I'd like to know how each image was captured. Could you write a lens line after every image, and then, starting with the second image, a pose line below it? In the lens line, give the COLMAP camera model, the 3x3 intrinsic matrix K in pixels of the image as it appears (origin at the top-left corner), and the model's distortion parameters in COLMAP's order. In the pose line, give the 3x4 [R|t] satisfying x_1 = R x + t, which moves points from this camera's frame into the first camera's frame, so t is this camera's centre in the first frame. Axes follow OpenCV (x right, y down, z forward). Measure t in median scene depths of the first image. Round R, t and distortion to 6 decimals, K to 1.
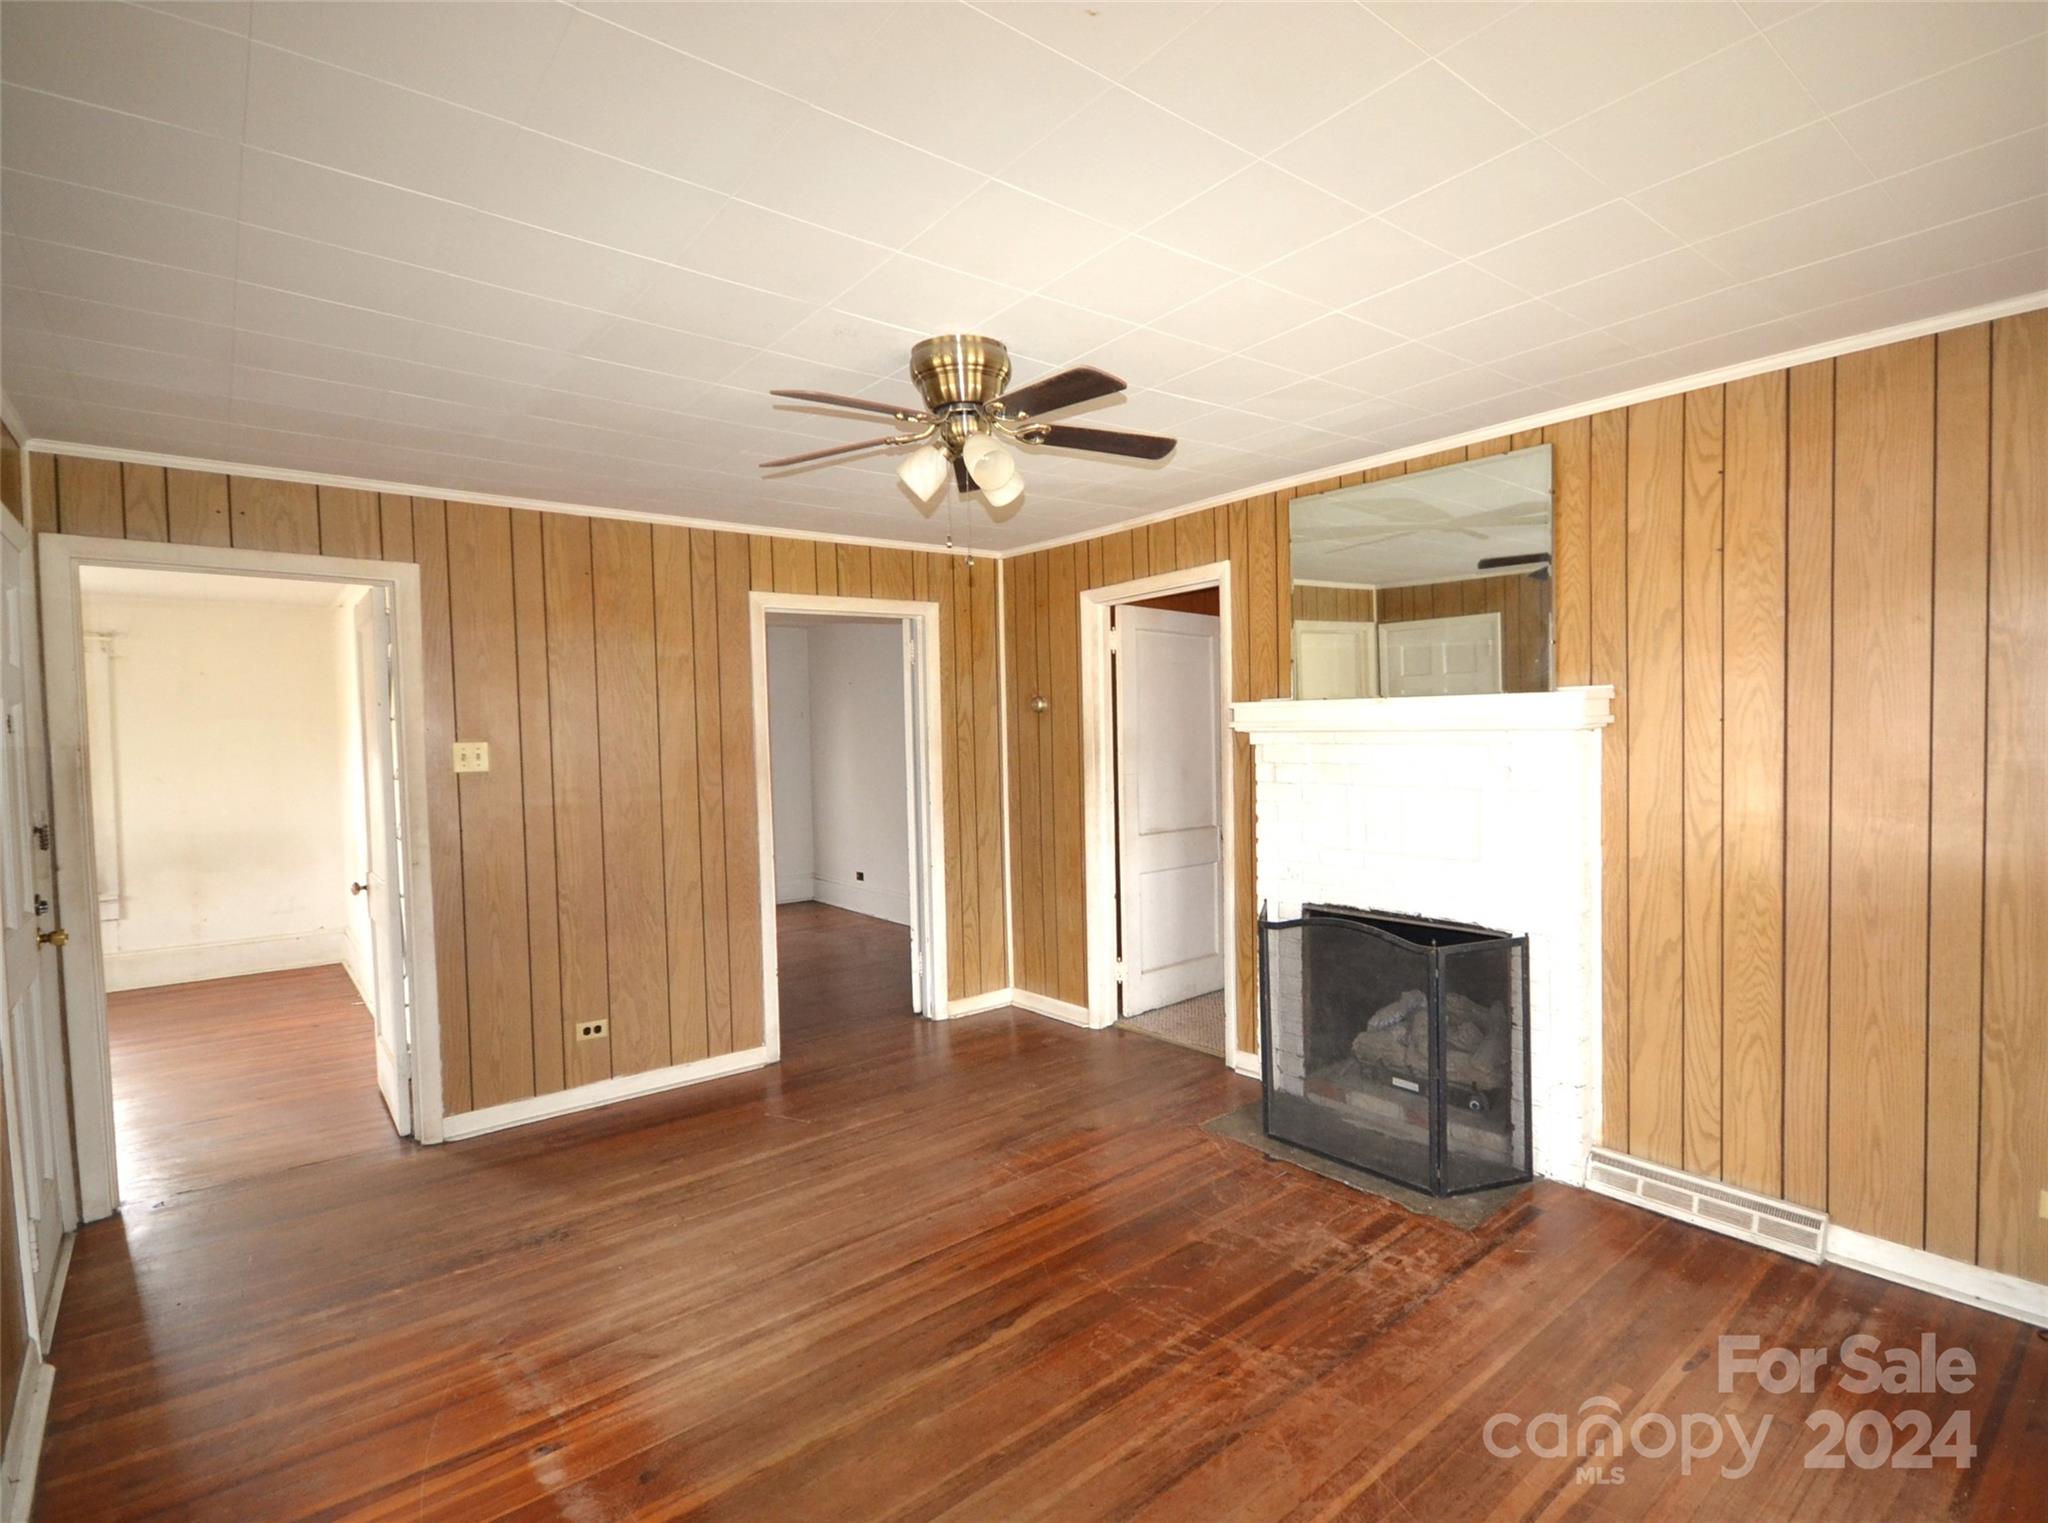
lens RADIAL K [[919.2, 0, 1021.2], [0, 919.2, 756.9], [0, 0, 1]] dist [-0.000213, -0.000107]
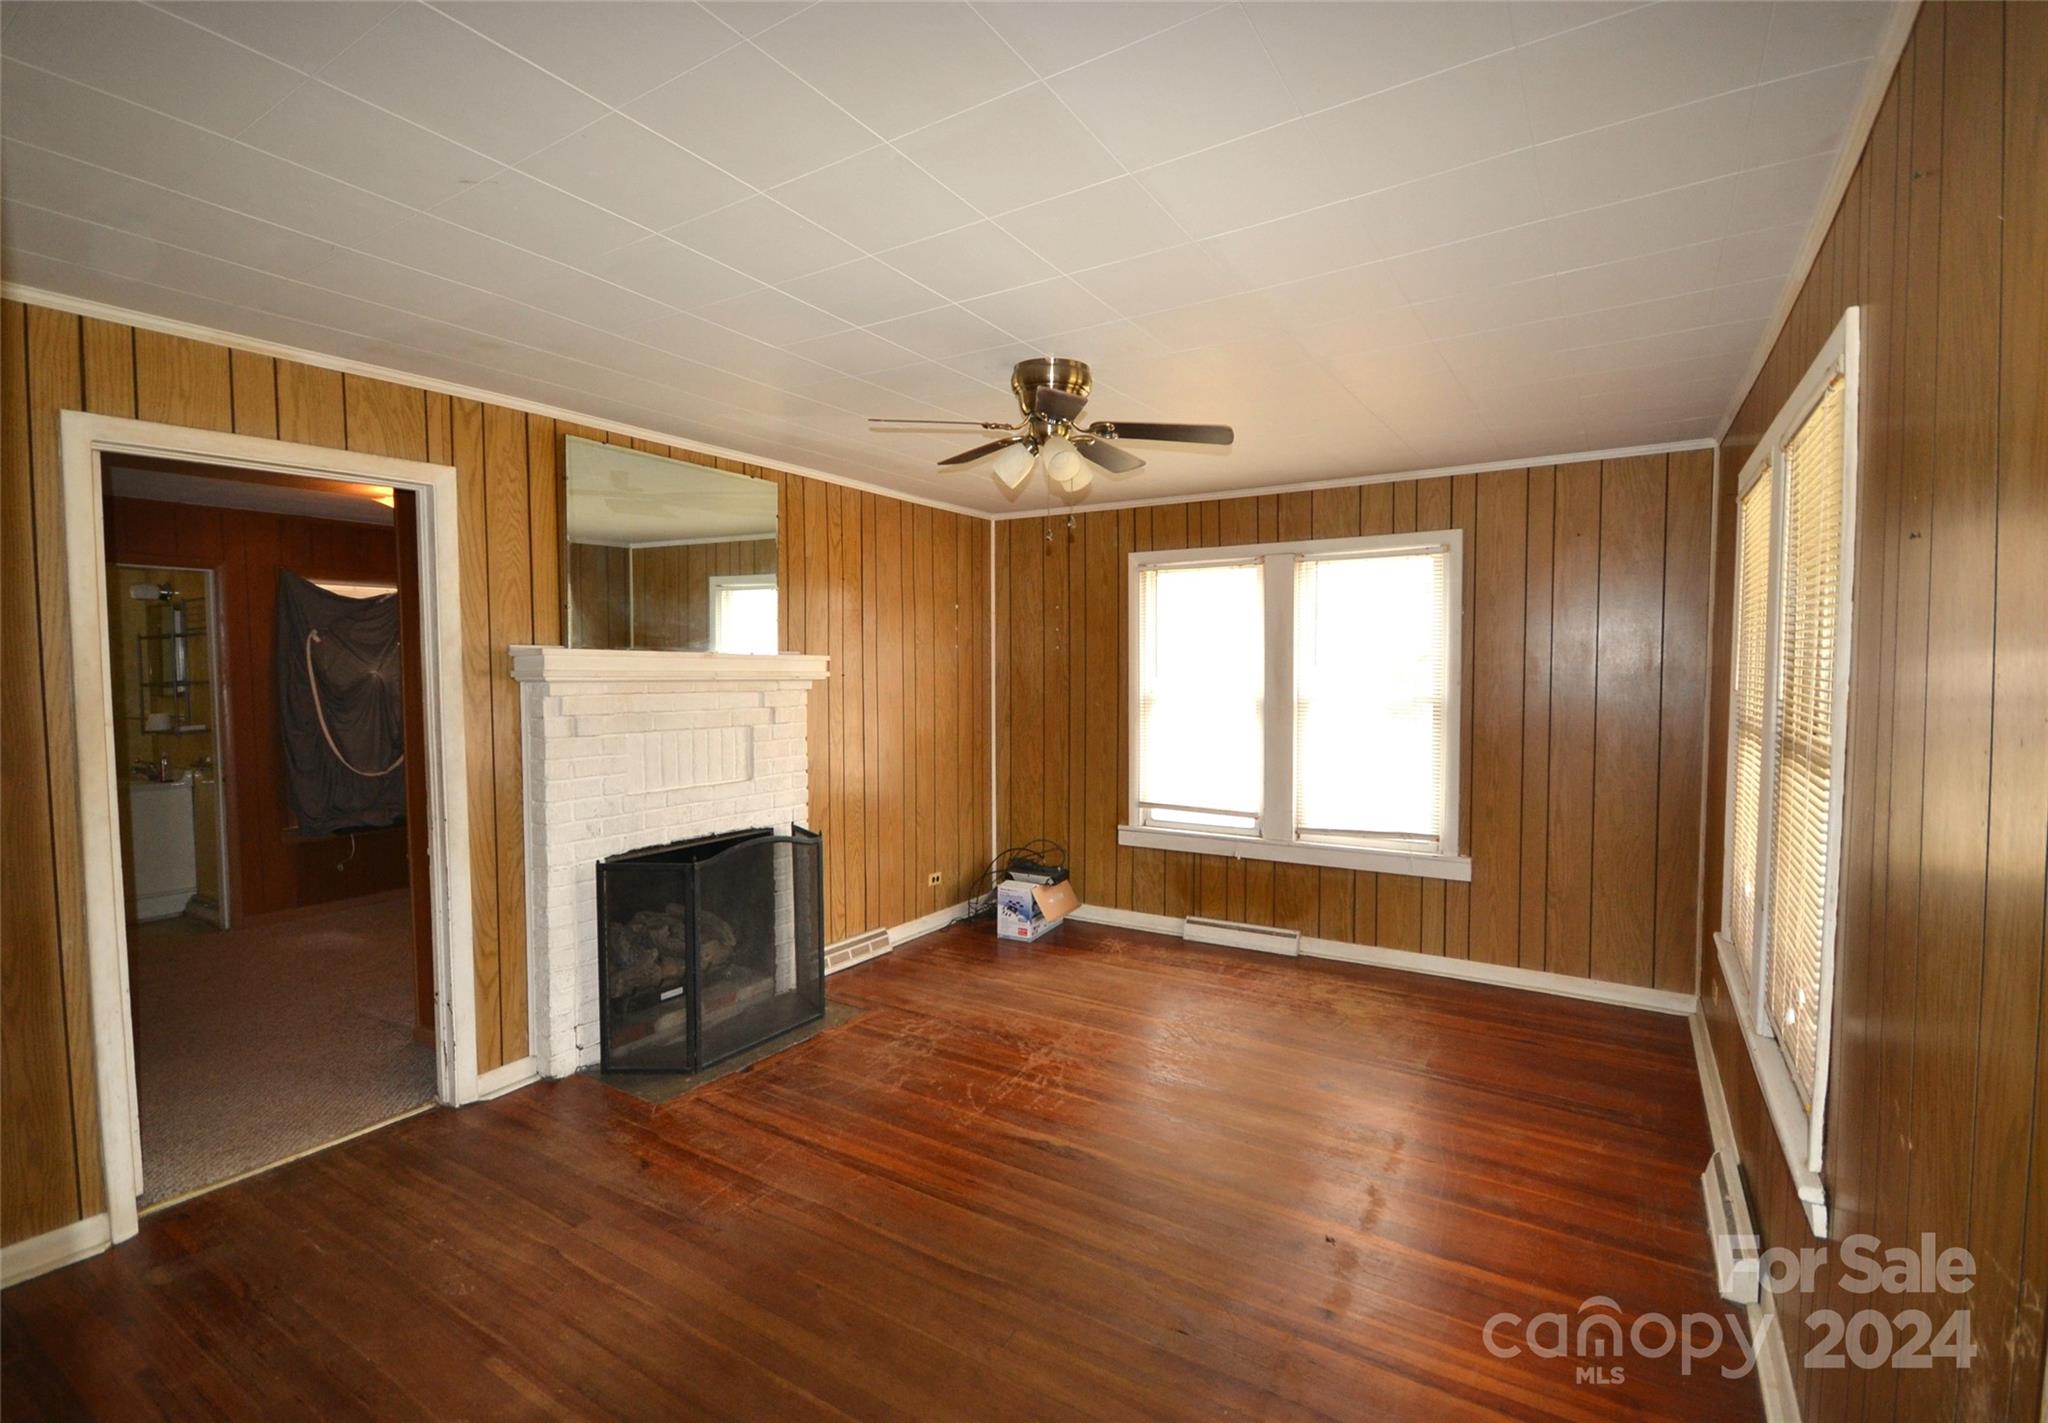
lens RADIAL K [[918.3, 0, 1024.0], [0, 918.3, 711.5], [0, 0, 1]] dist [-0.001772, 0.000080]
pose [[-0.267480, -0.013244, 0.963472, -1.026454], [0.045367, 0.998624, 0.026322, -0.001471], [-0.962495, 0.050751, -0.266511, 1.135858]]
